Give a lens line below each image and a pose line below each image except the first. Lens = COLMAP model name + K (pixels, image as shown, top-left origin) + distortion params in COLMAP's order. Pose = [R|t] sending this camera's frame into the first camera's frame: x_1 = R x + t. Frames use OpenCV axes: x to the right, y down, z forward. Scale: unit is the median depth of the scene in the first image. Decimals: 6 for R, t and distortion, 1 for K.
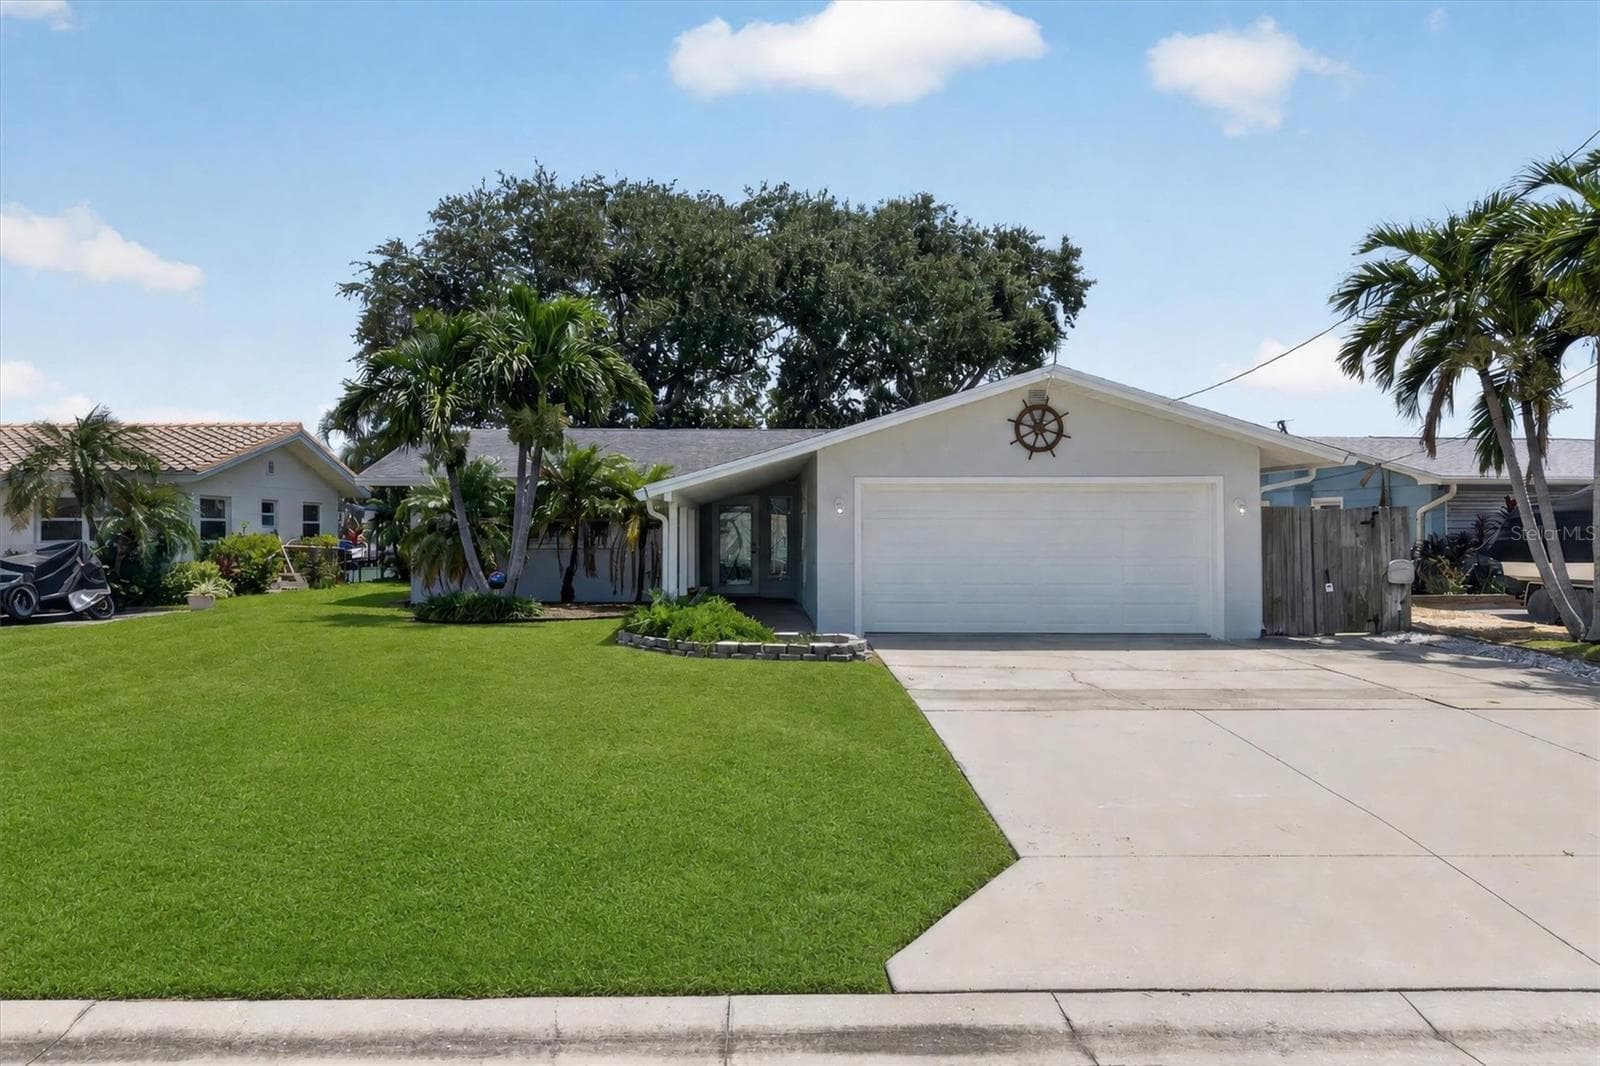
lens RADIAL K [[1076.7, 0, 745.1], [0, 1076.7, 576.5], [0, 0, 1]] dist [0.014902, -0.011821]
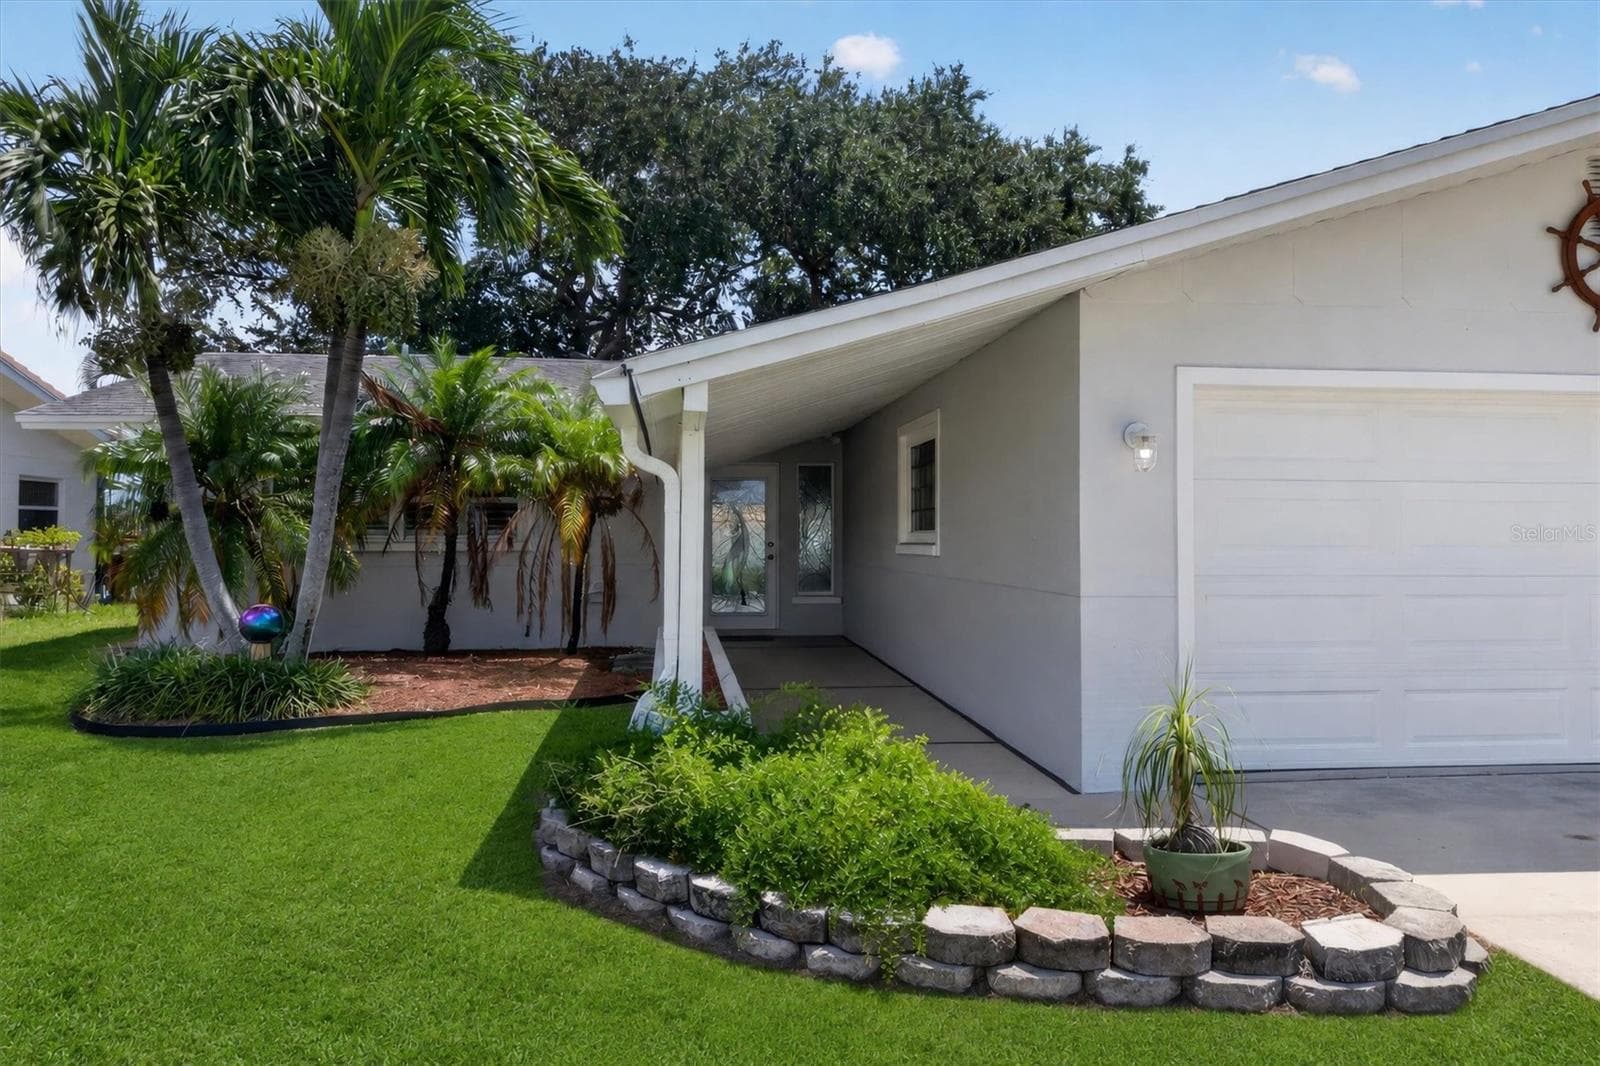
lens RADIAL K [[1076.7, 0, 784.0], [0, 1076.7, 524.6], [0, 0, 1]] dist [0.014902, -0.011821]
pose [[0.993501, 0.003834, 0.113762, -0.056181], [0.001826, 0.998767, -0.049605, -0.012989], [-0.113812, 0.049491, 0.992269, 0.458382]]
